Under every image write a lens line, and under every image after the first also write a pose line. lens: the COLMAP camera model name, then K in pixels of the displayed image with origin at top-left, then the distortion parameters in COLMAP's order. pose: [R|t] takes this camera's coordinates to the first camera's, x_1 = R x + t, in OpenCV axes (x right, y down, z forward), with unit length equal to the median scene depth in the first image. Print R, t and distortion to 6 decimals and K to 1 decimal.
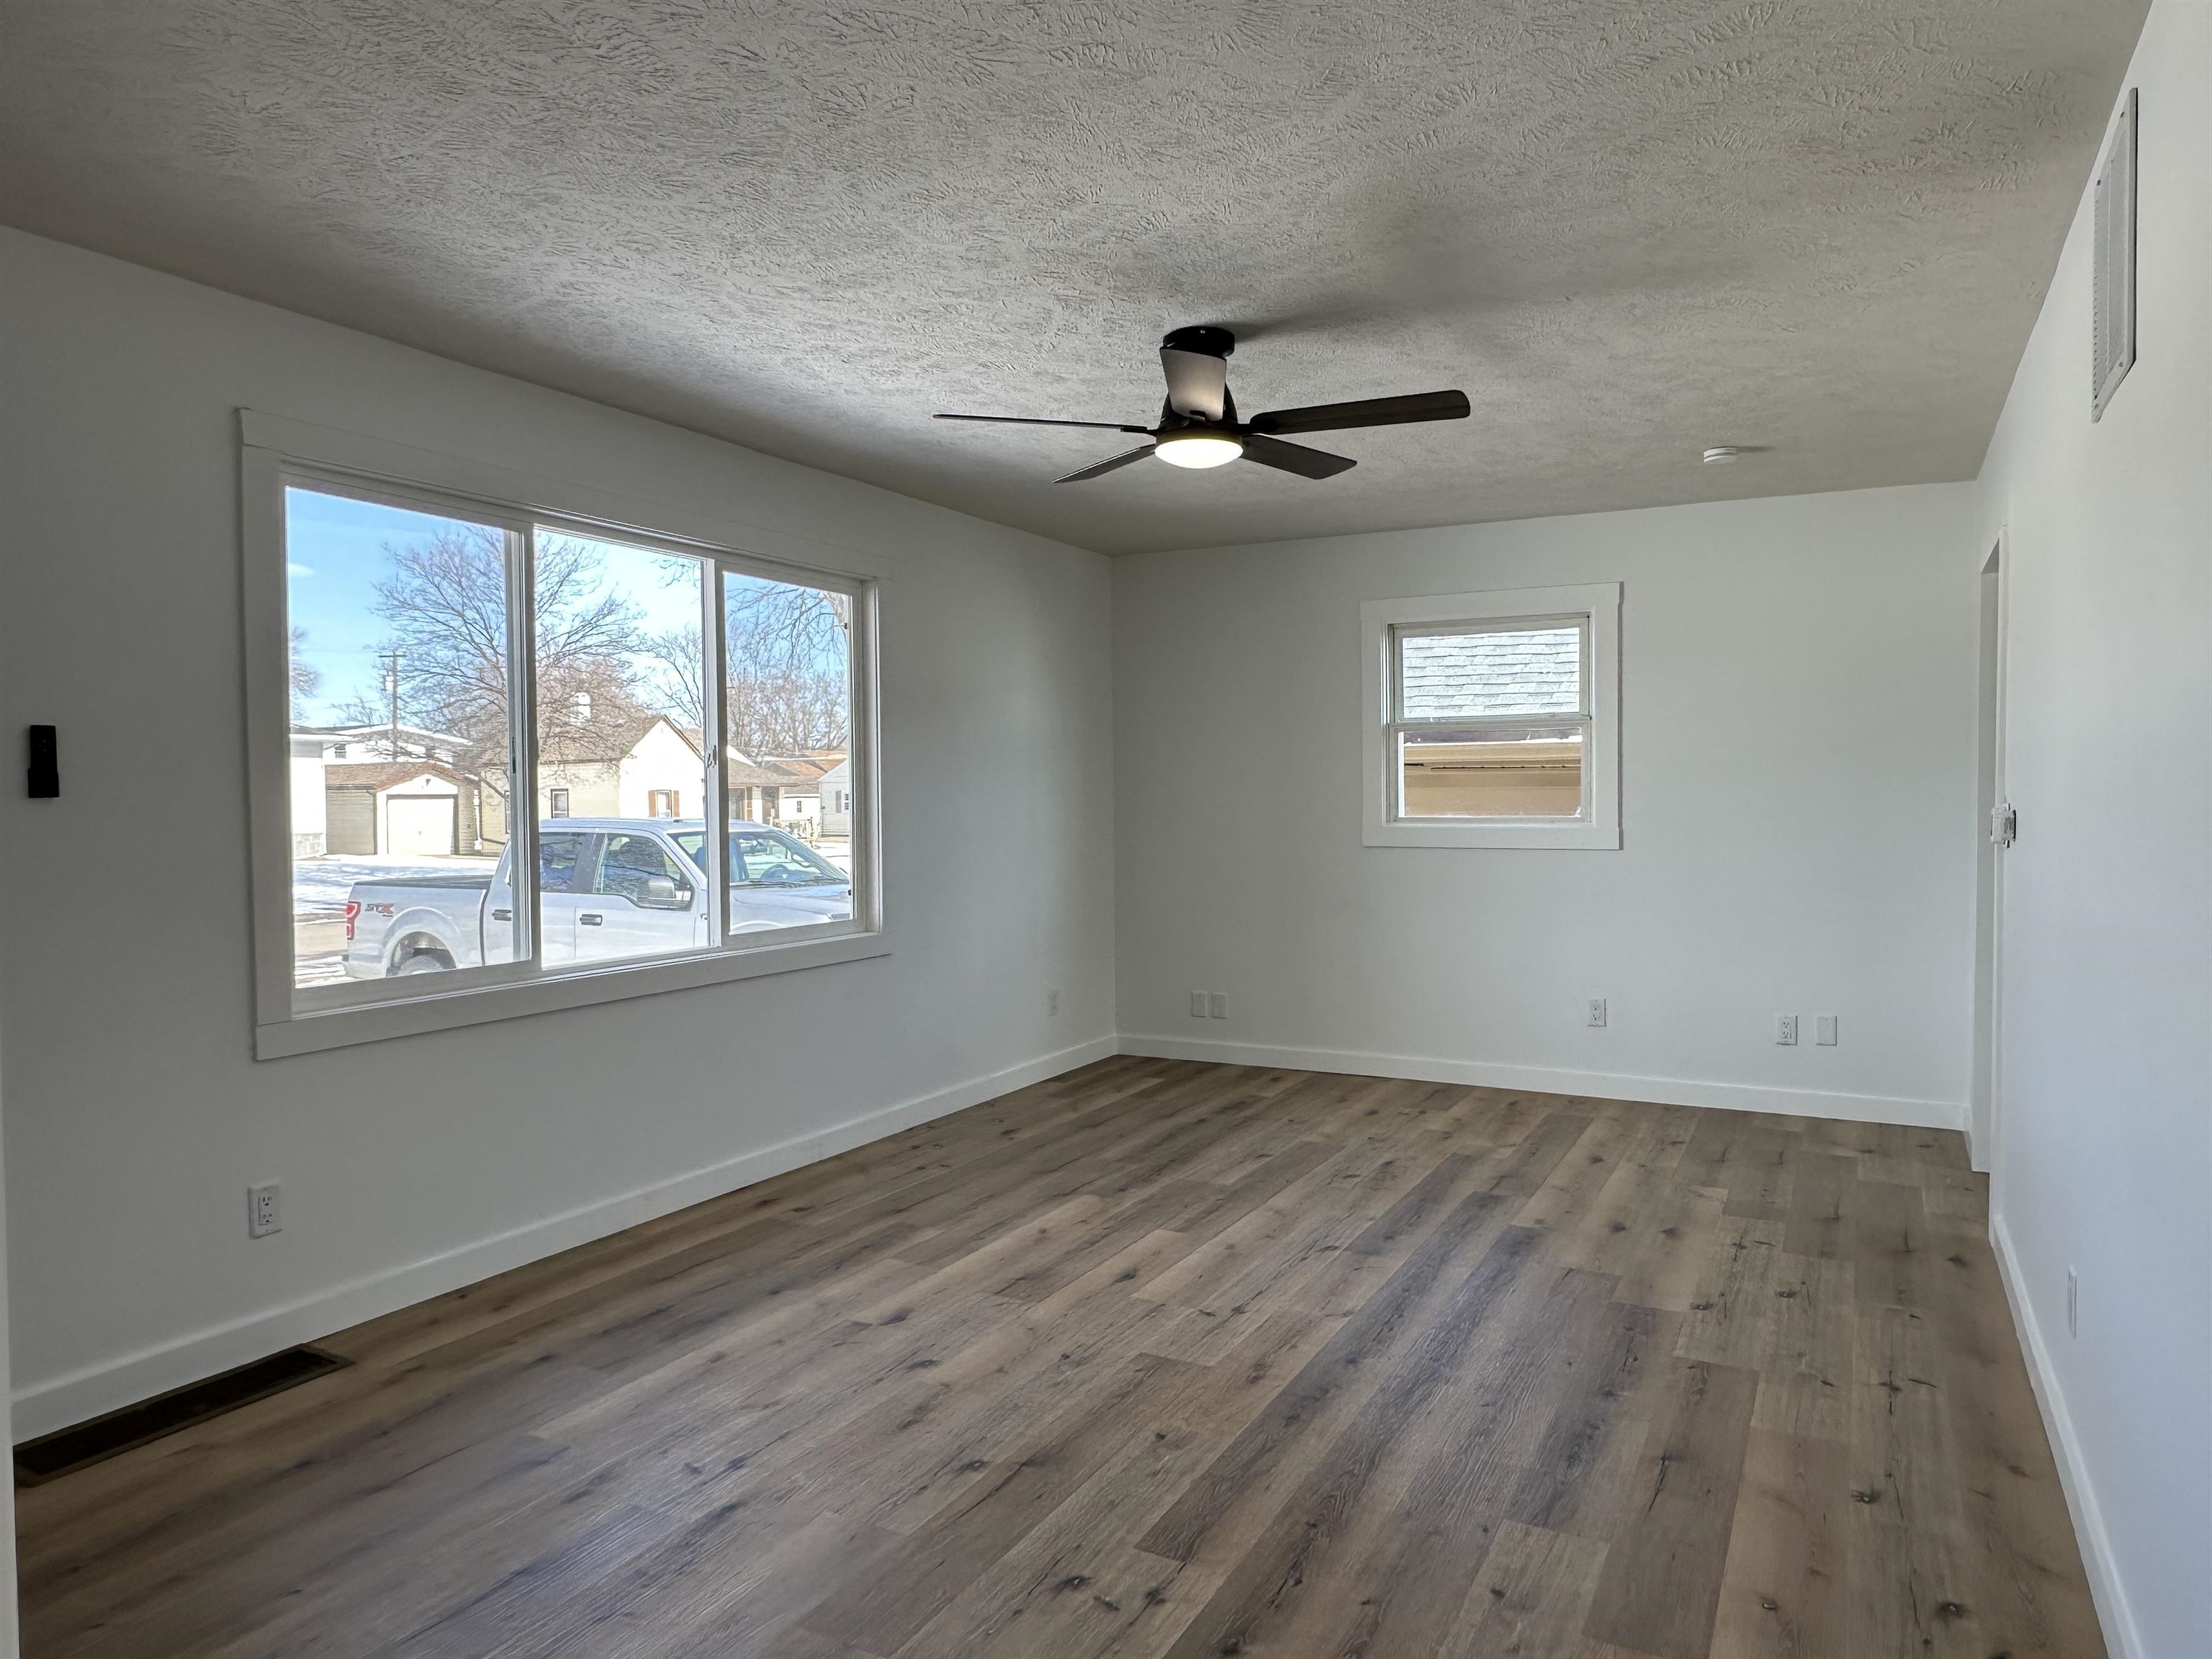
lens RADIAL K [[1440.9, 0, 1108.2], [0, 1440.9, 828.1], [0, 0, 1]] dist [-0.003740, -0.002166]
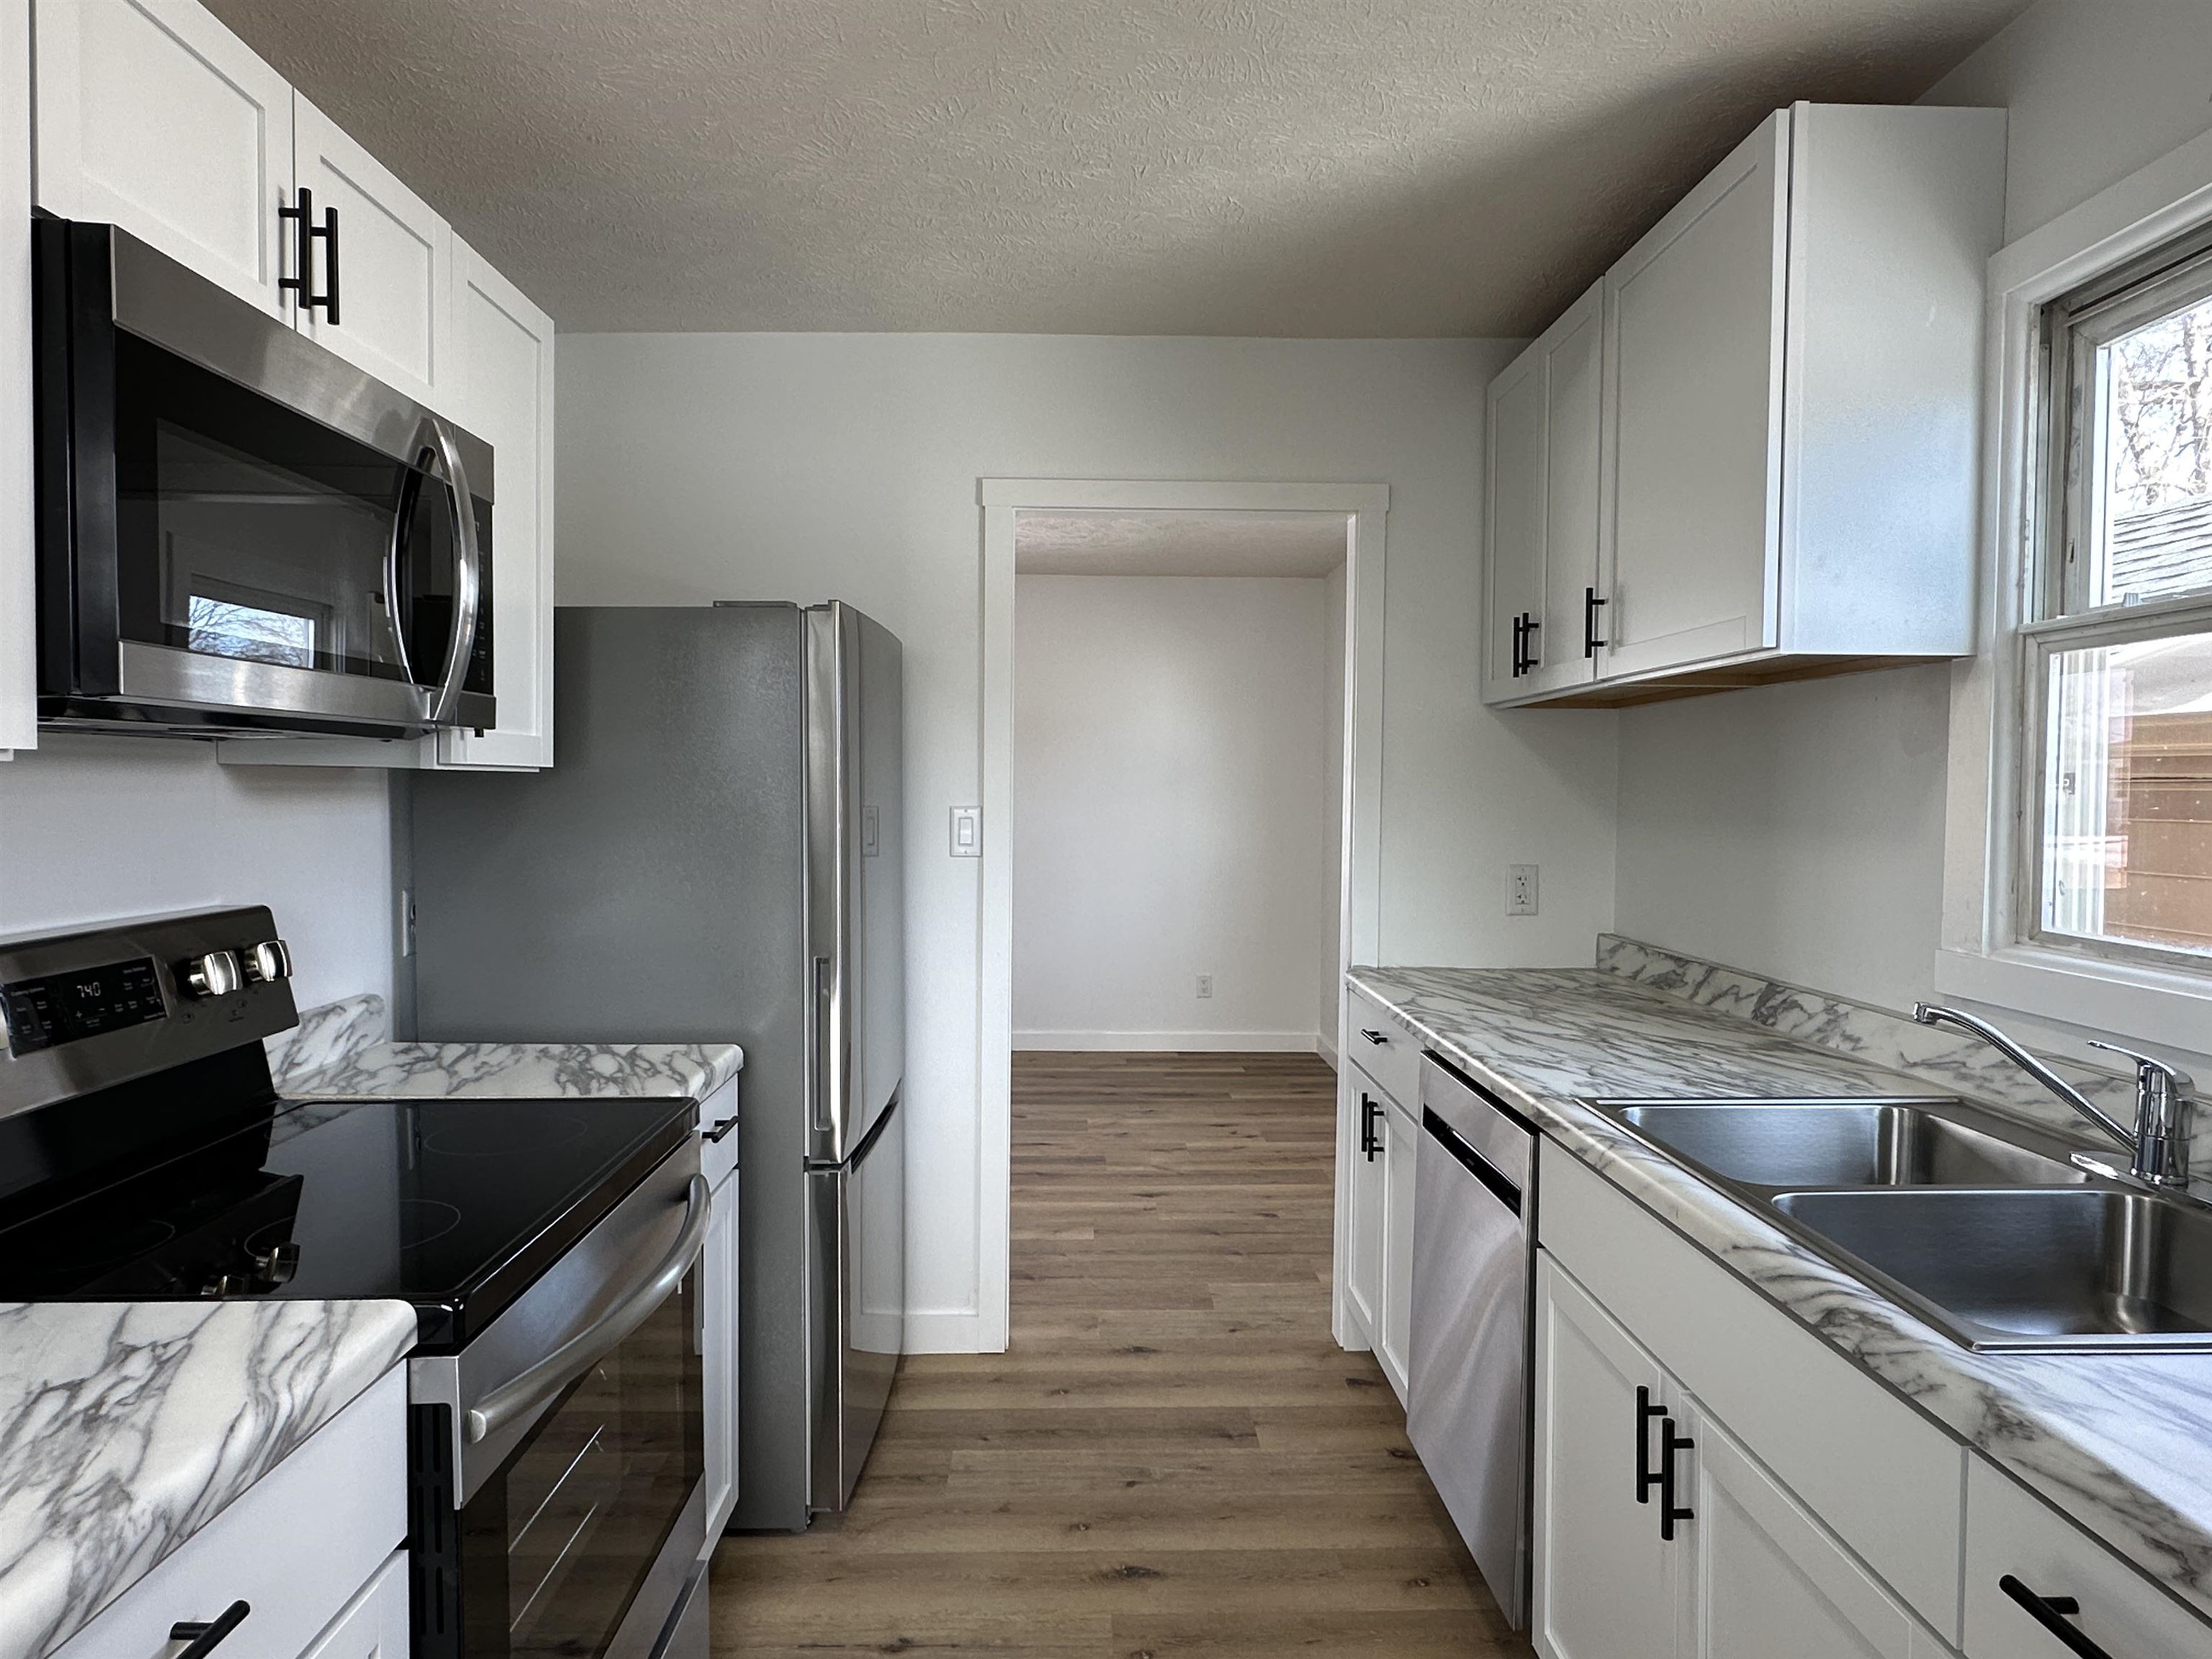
lens RADIAL K [[1355.2, 0, 1099.4], [0, 1355.2, 835.2], [0, 0, 1]] dist [-0.002548, -0.002329]
pose [[0.469528, 0.035202, -0.882216, 1.402957], [-0.028488, 0.999289, 0.024712, -0.036475], [0.882458, 0.013529, 0.470196, 0.691709]]
